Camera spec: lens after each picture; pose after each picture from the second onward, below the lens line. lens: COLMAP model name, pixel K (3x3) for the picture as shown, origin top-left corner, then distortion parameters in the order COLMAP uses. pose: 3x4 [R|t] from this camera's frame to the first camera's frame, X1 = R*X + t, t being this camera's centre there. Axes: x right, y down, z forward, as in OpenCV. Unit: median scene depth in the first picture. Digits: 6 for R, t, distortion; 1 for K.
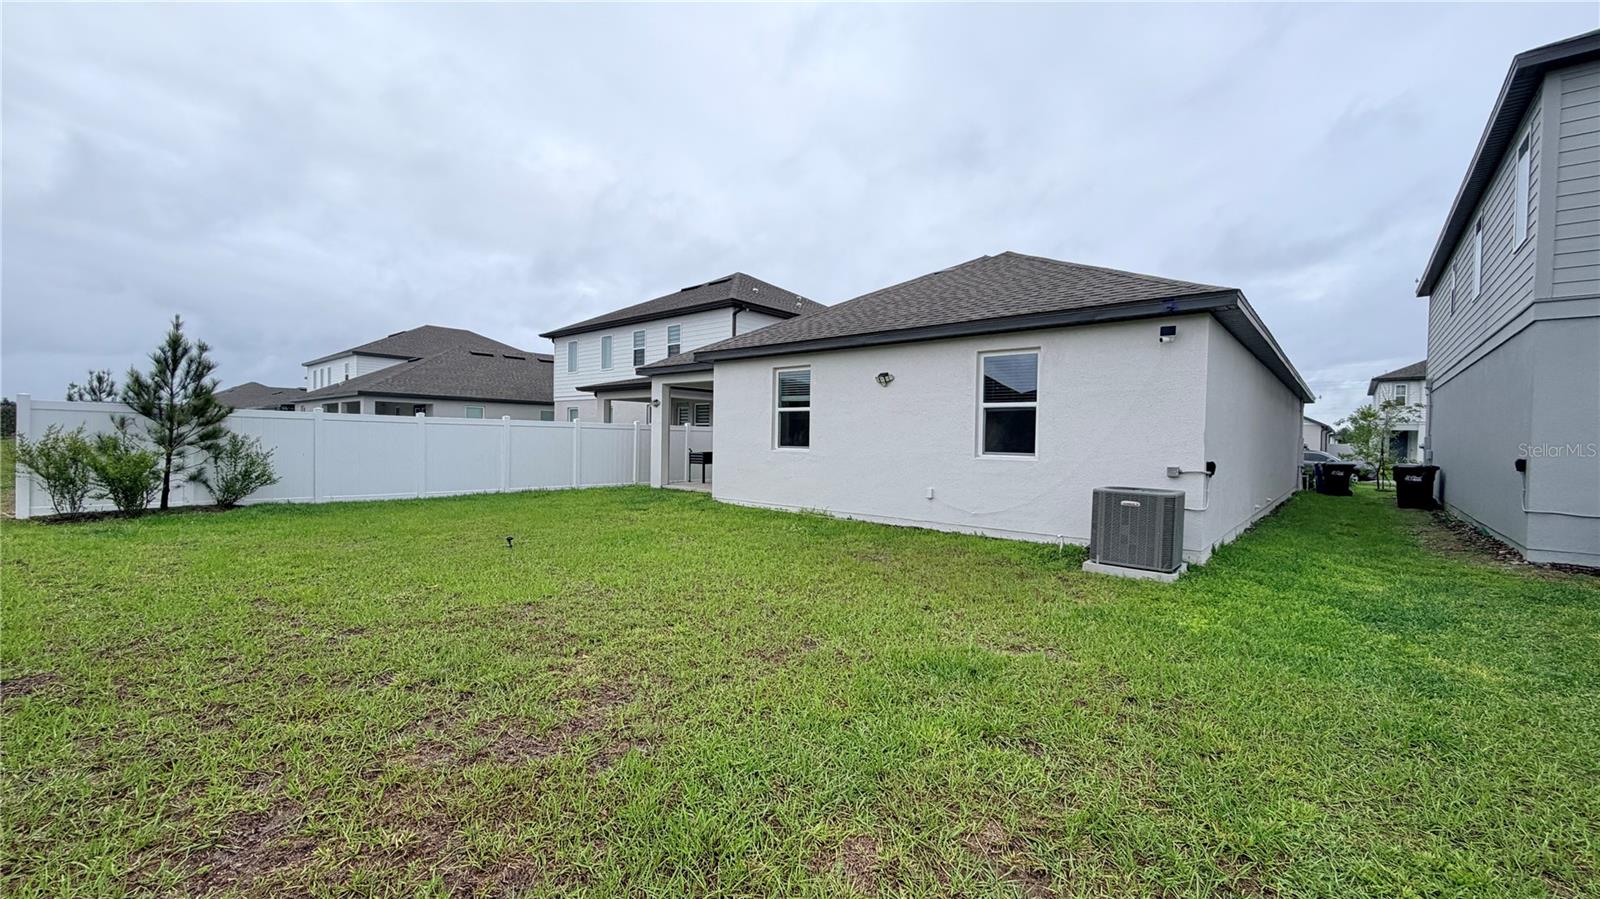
lens RADIAL K [[633.5, 0, 793.1], [0, 633.5, 452.4], [0, 0, 1]] dist [0.000387, -0.000118]
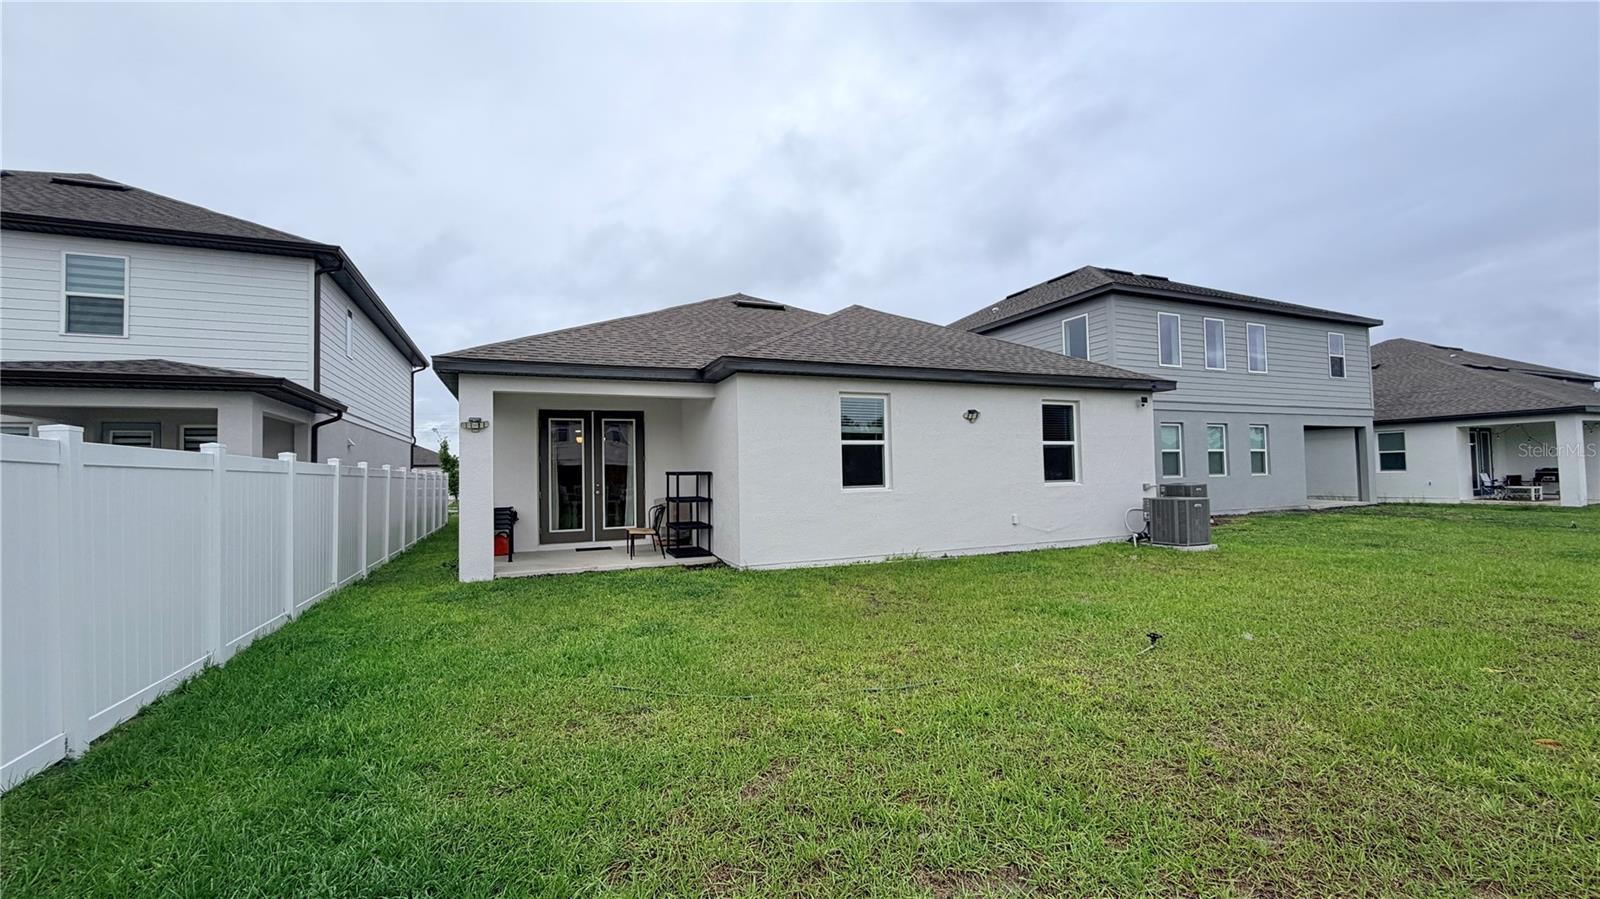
lens RADIAL K [[633.5, 0, 793.1], [0, 633.5, 452.4], [0, 0, 1]] dist [0.000387, -0.000118]
pose [[0.428254, 0.006350, 0.903636, -0.827827], [0.050495, 0.998245, -0.030946, -0.033466], [-0.902247, 0.058882, 0.427181, 0.732249]]
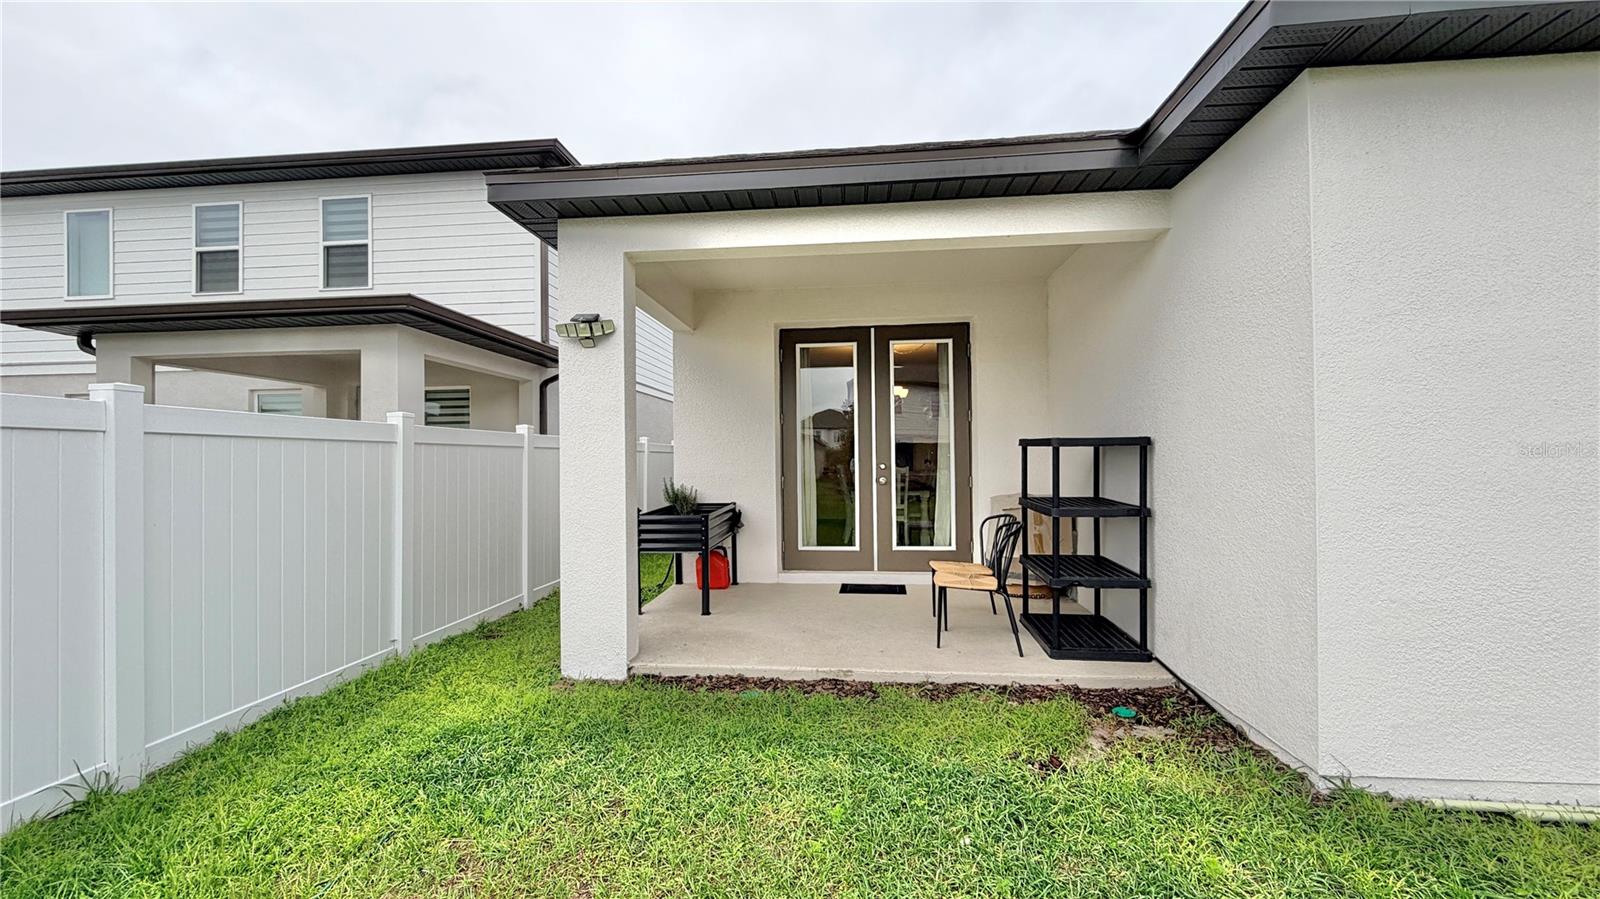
lens RADIAL K [[633.5, 0, 793.1], [0, 633.5, 452.4], [0, 0, 1]] dist [0.000387, -0.000118]
pose [[0.812604, -0.021183, 0.582431, -0.411945], [0.039953, 0.999013, -0.019408, -0.032755], [-0.581445, 0.039040, 0.812649, 1.063109]]
